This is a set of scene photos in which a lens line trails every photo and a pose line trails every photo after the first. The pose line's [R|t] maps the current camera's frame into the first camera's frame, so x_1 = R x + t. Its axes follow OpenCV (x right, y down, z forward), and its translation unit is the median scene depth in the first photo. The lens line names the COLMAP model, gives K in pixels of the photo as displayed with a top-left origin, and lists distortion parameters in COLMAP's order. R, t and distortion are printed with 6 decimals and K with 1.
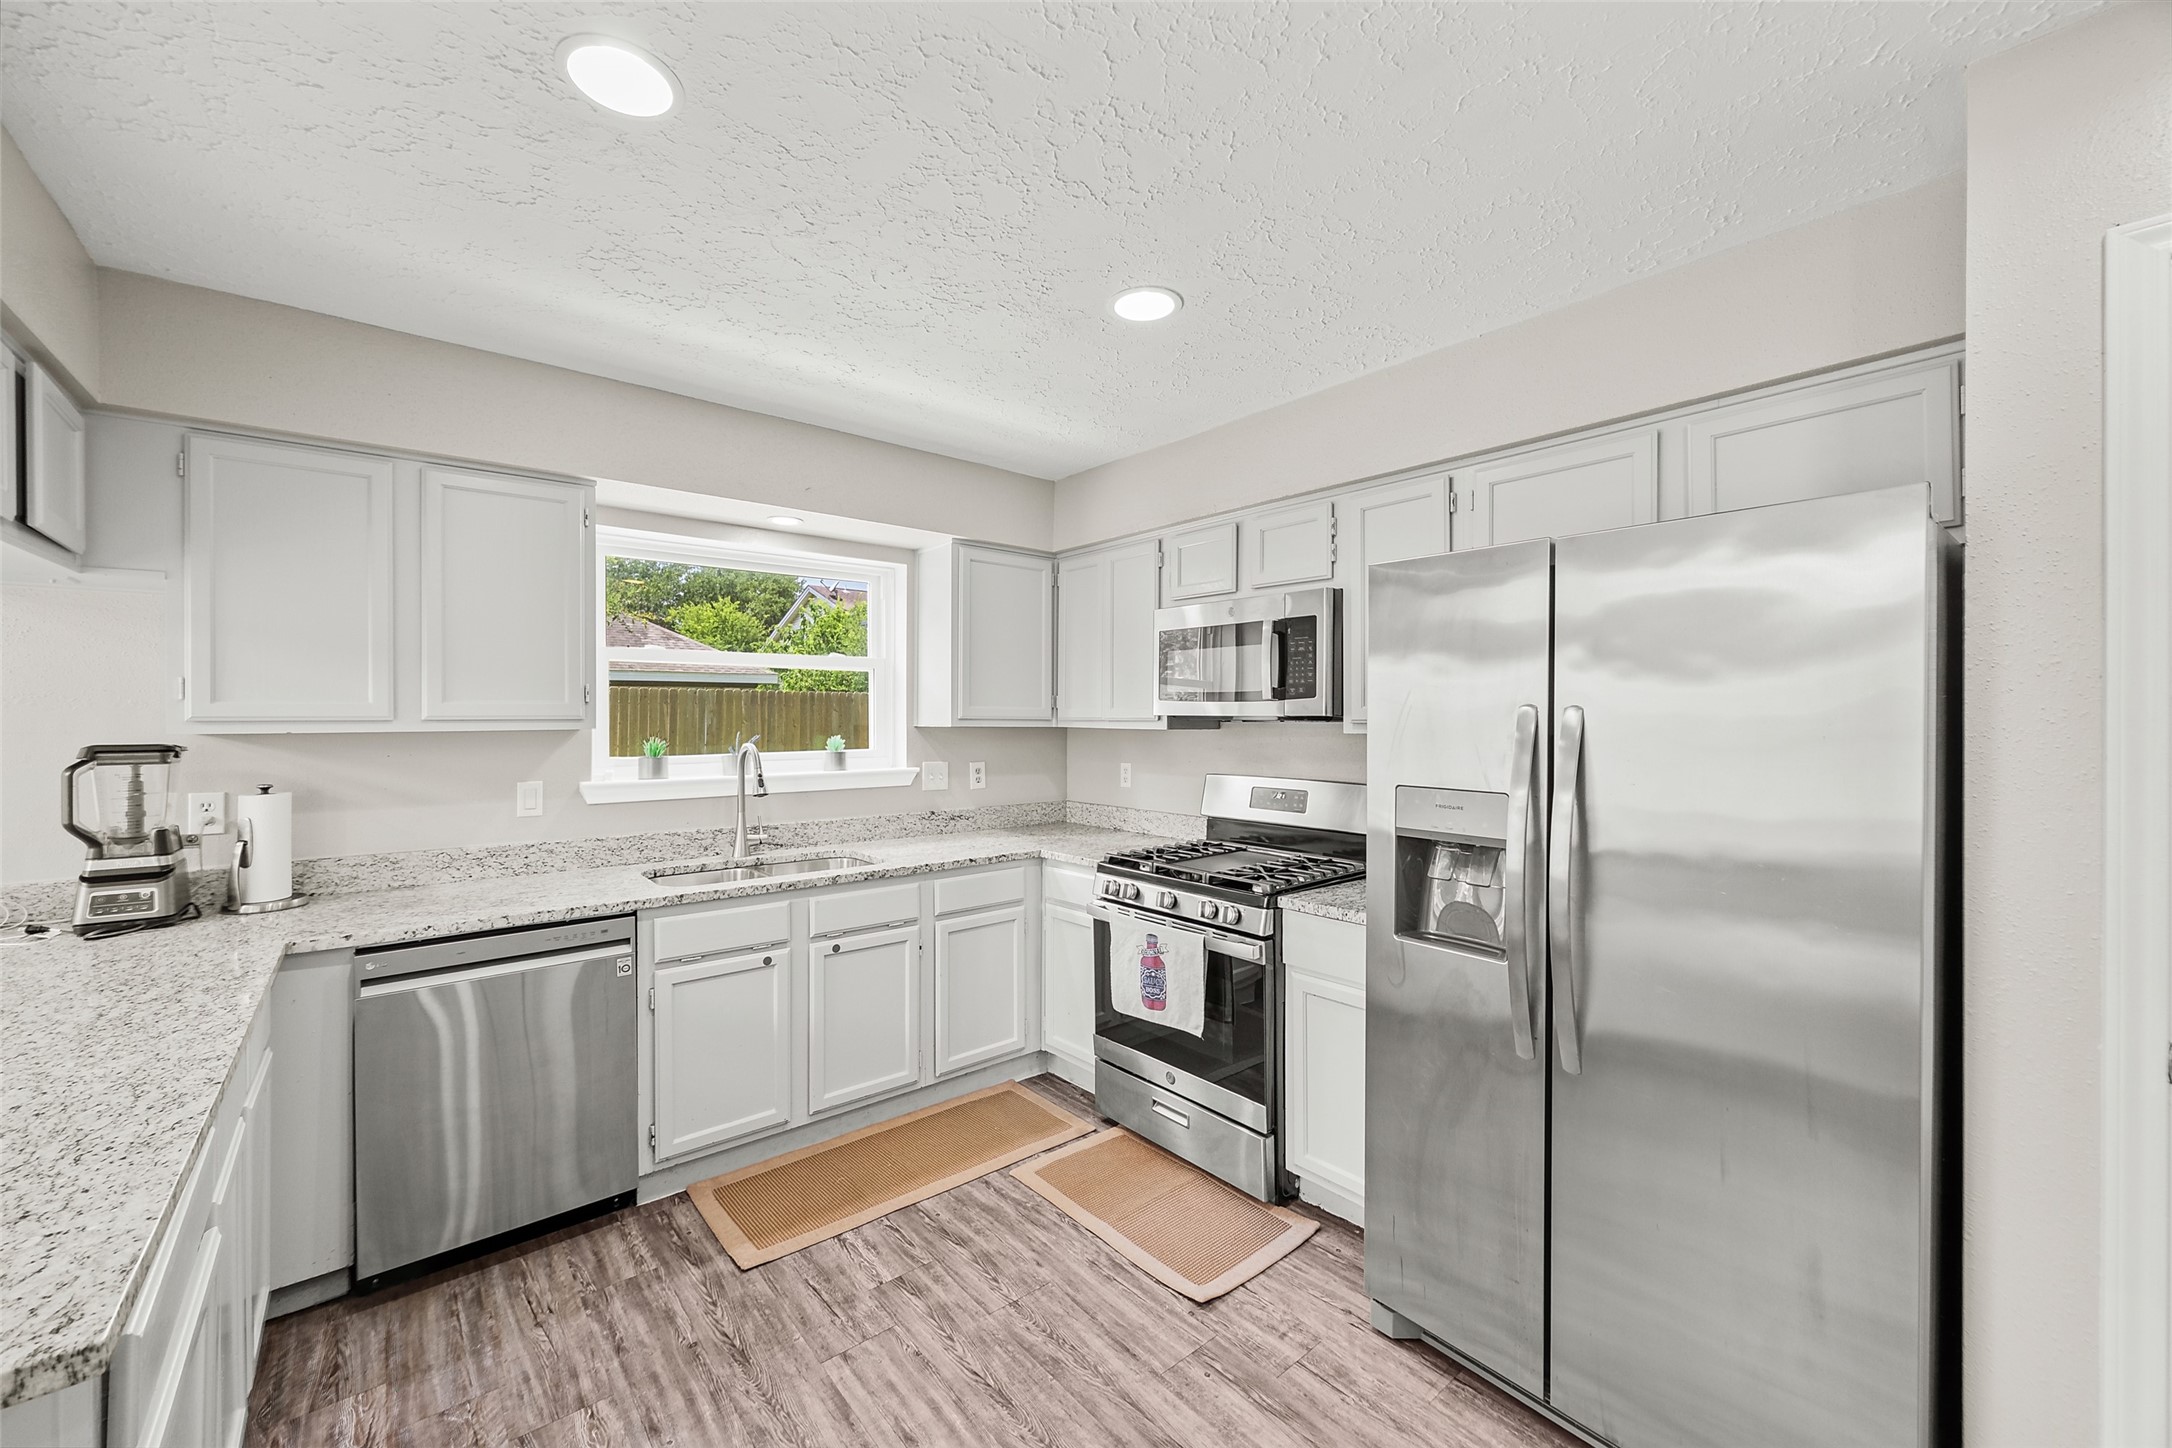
lens RADIAL K [[850.9, 0, 1084.2], [0, 850.9, 718.9], [0, 0, 1]] dist [-0.001407, -0.000101]
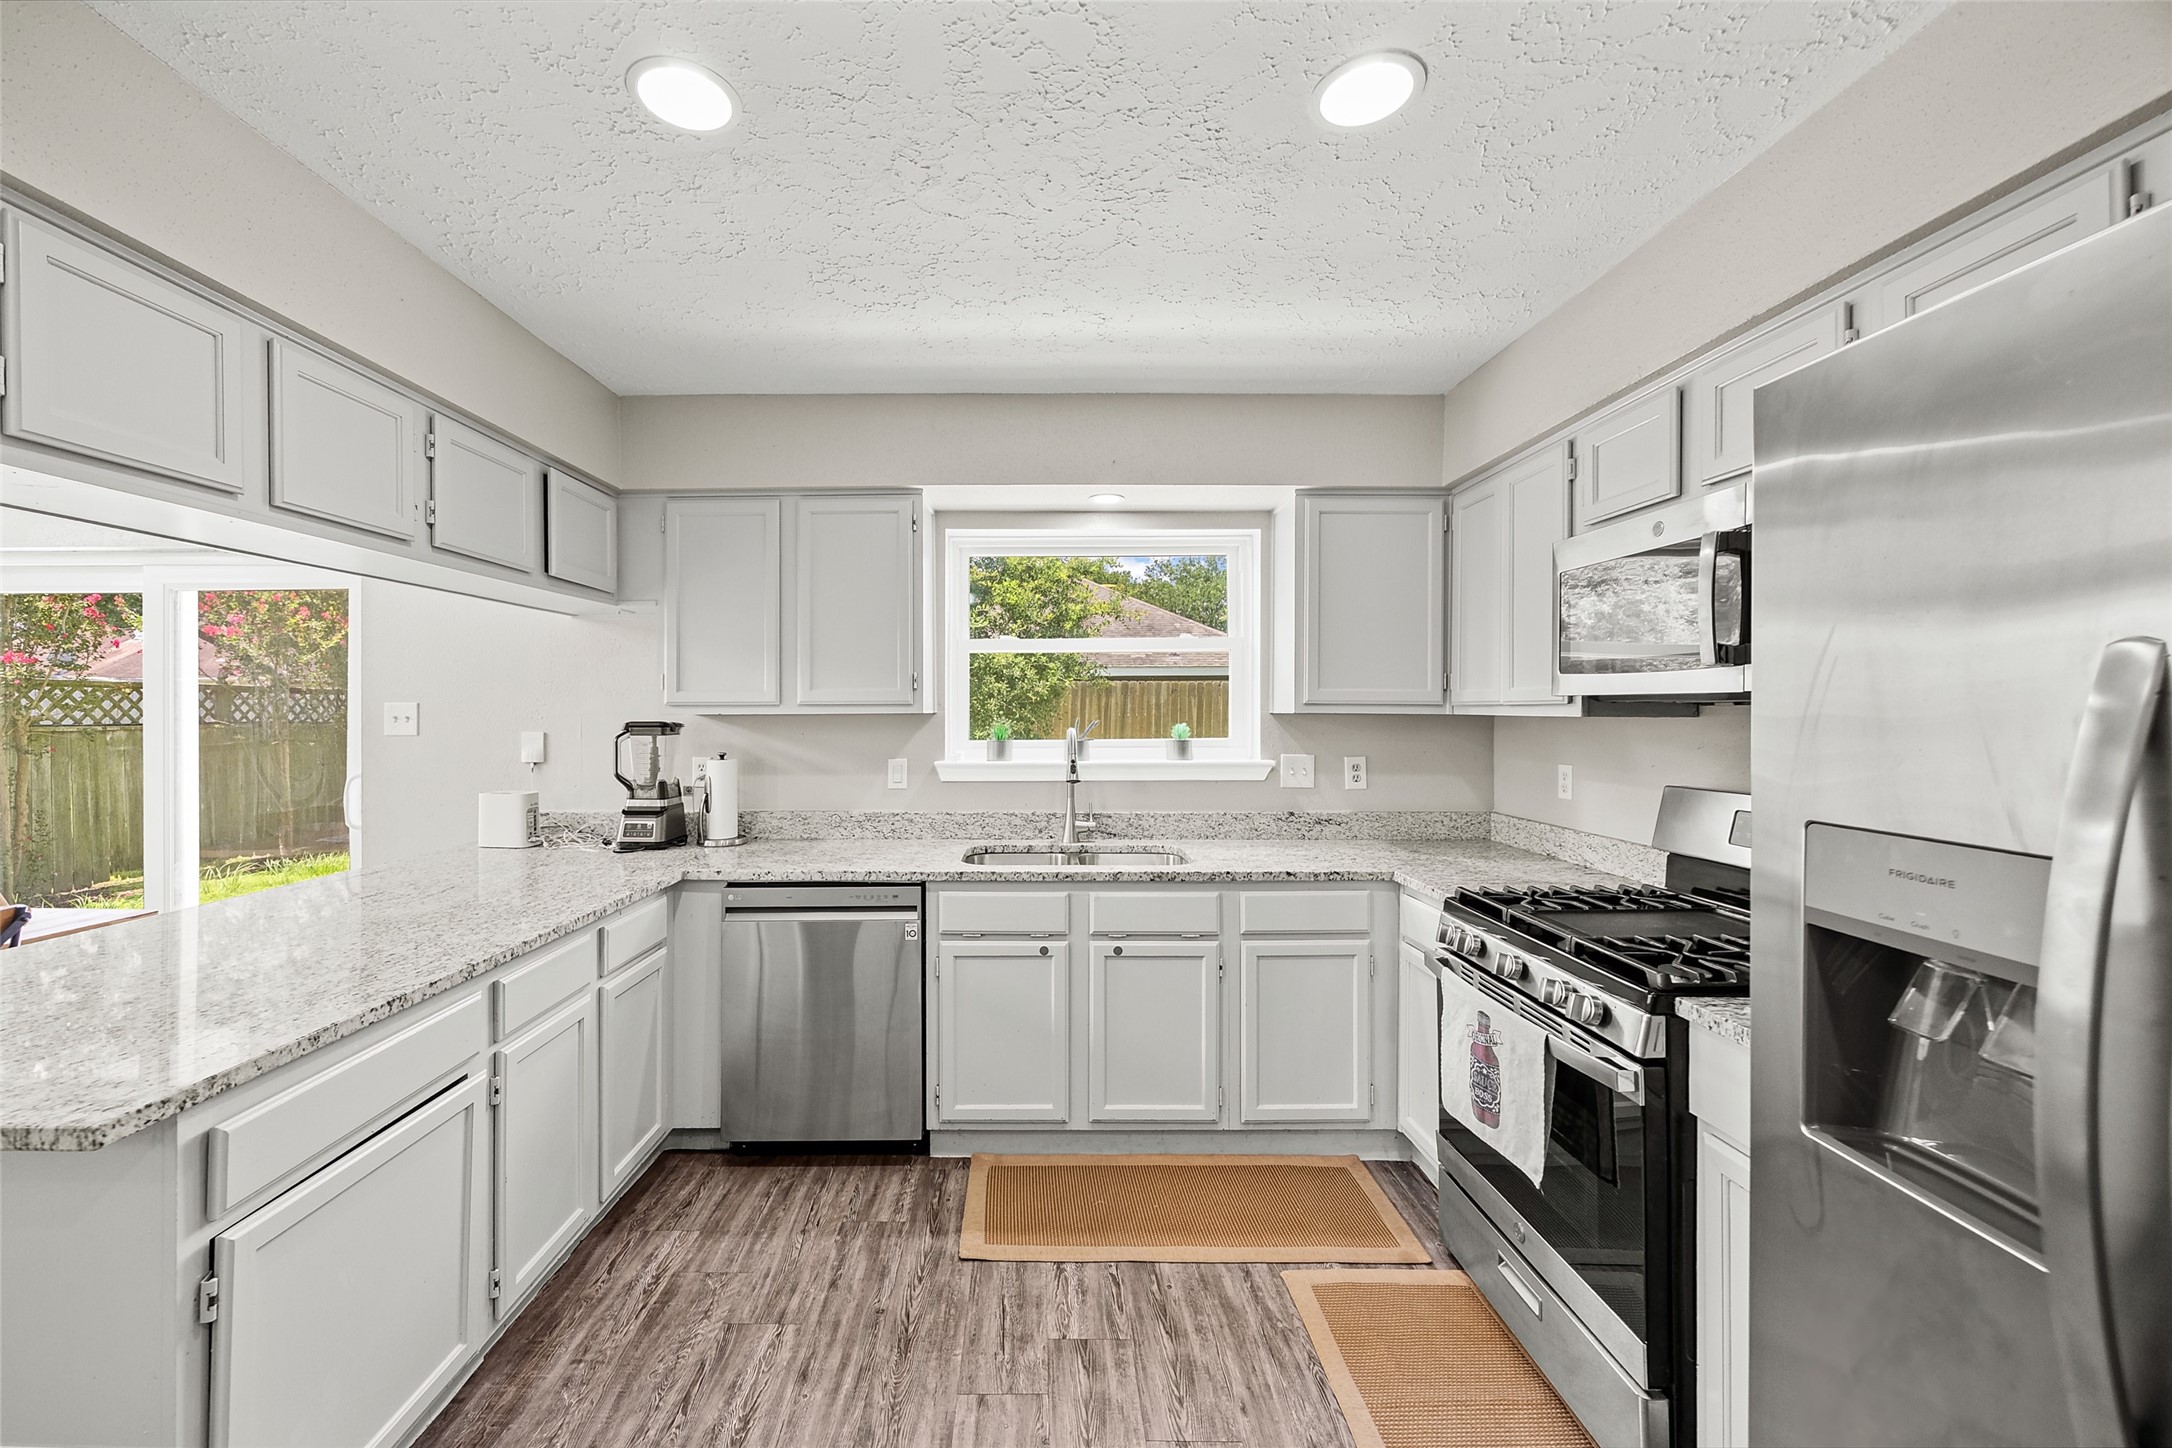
lens RADIAL K [[851.6, 0, 1029.7], [0, 851.6, 709.9], [0, 0, 1]] dist [-0.006265, 0.000202]
pose [[0.762383, -0.001807, -0.647124, 0.259404], [-0.000029, 0.999996, -0.002827, 0.011581], [0.647126, 0.002174, 0.762380, 0.256273]]
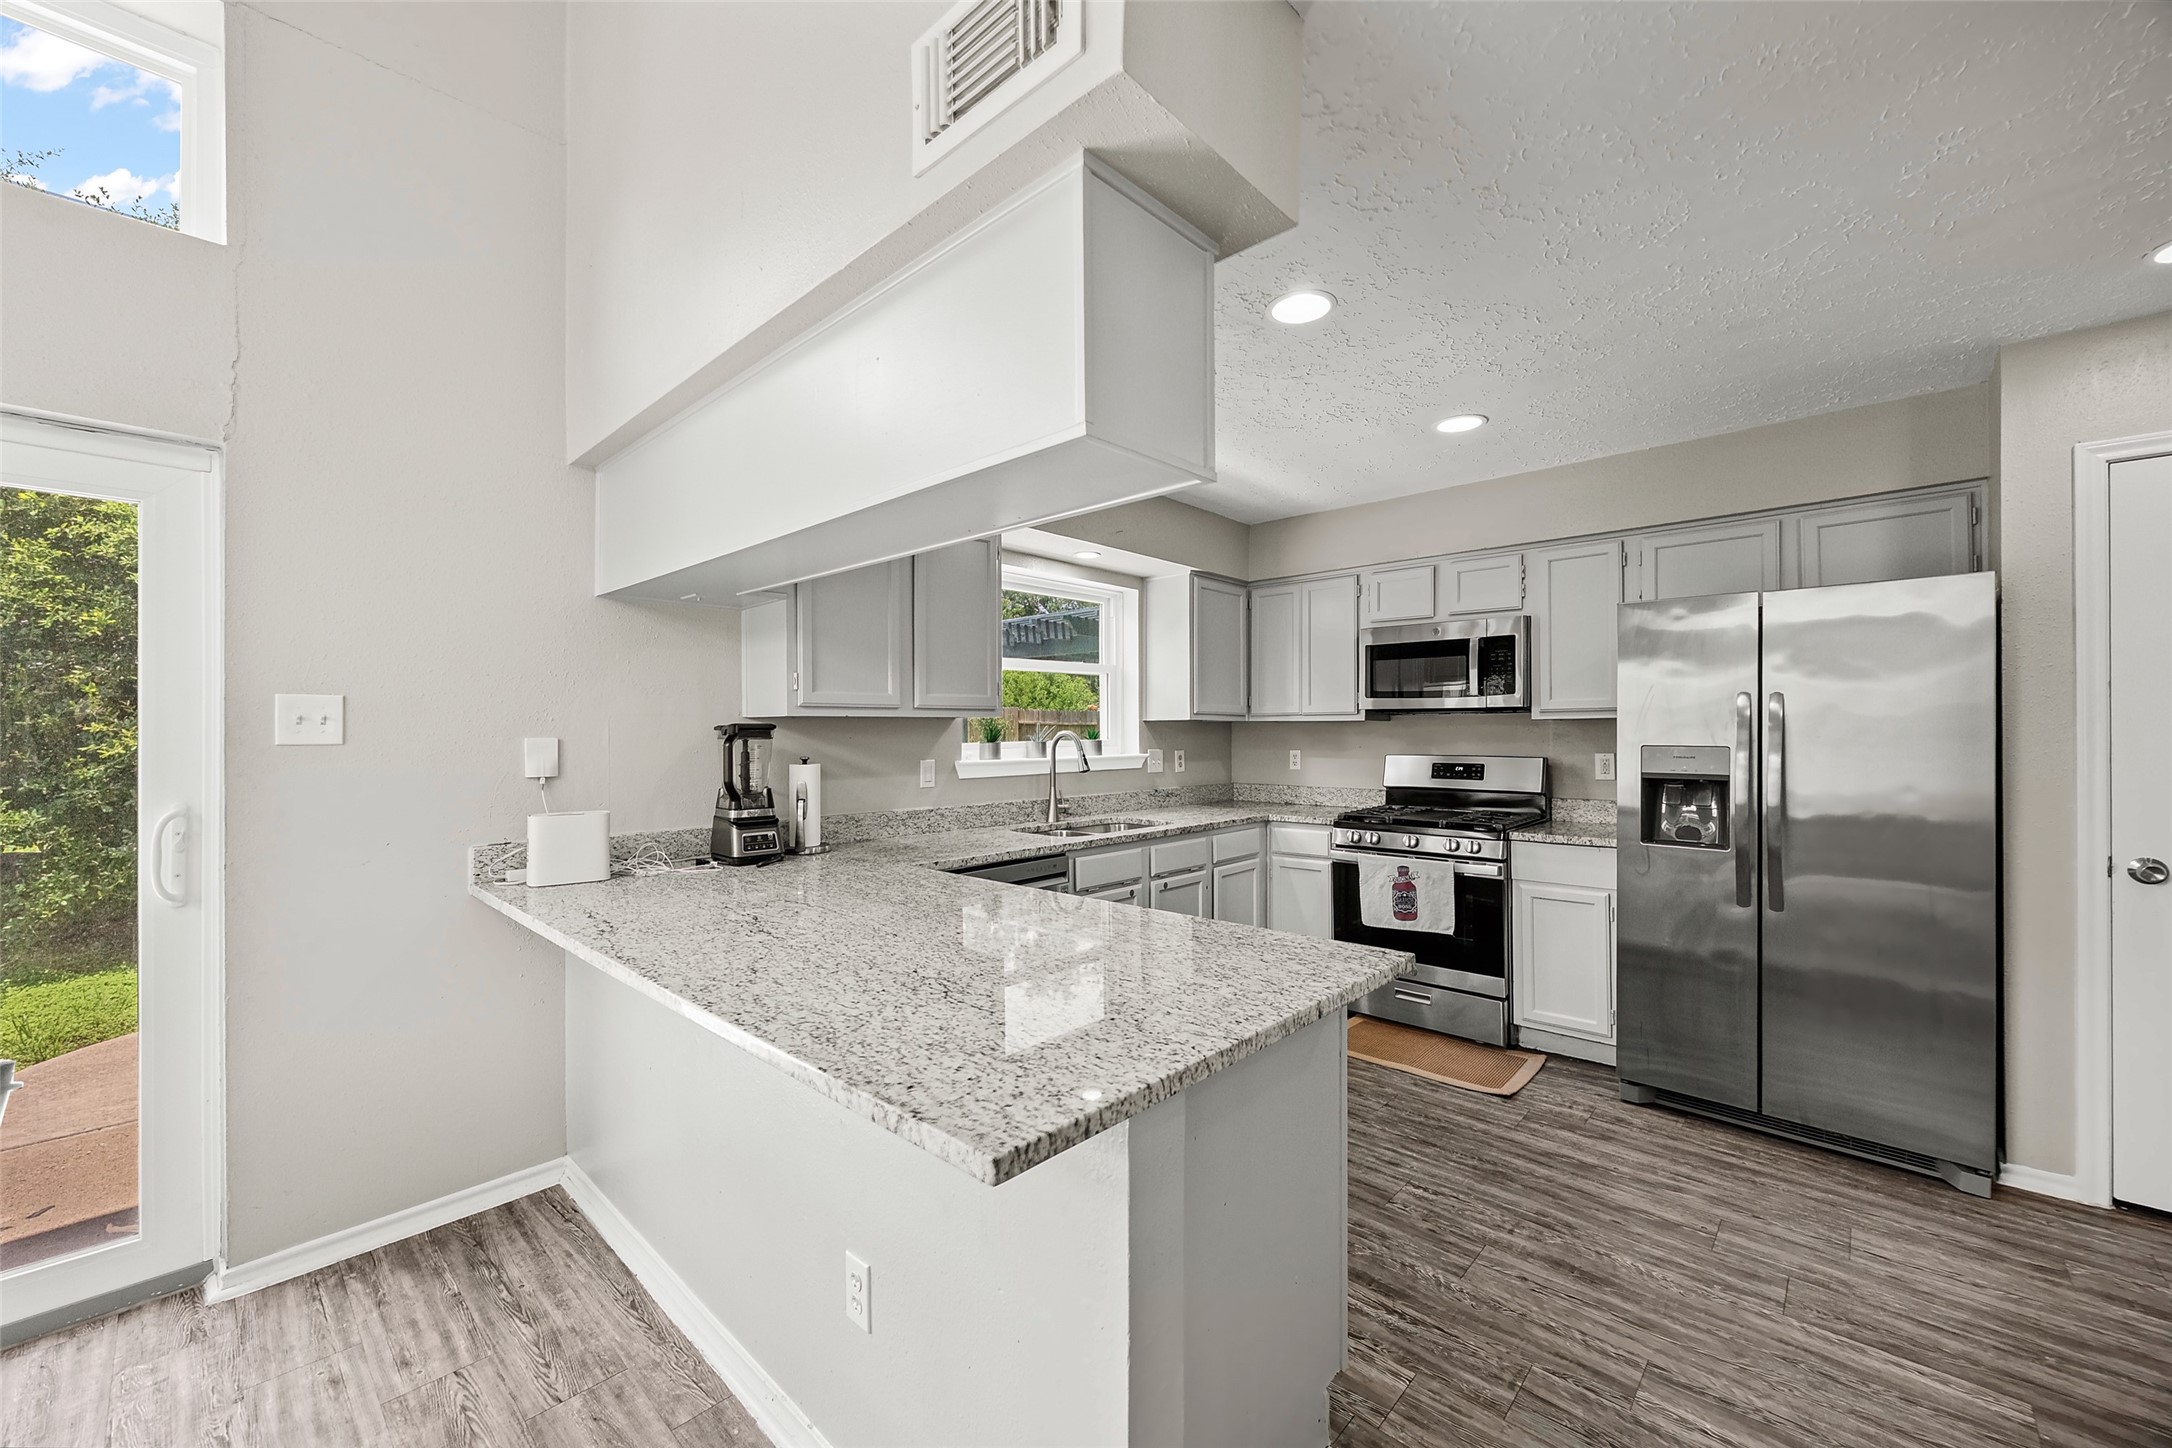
lens RADIAL K [[844.1, 0, 1095.4], [0, 844.1, 732.7], [0, 0, 1]] dist [-0.003889, -0.000399]
pose [[0.991421, -0.004327, 0.130636, -0.626339], [0.004427, 0.999990, -0.000474, 0.038802], [-0.130633, 0.001049, 0.991430, -0.301480]]
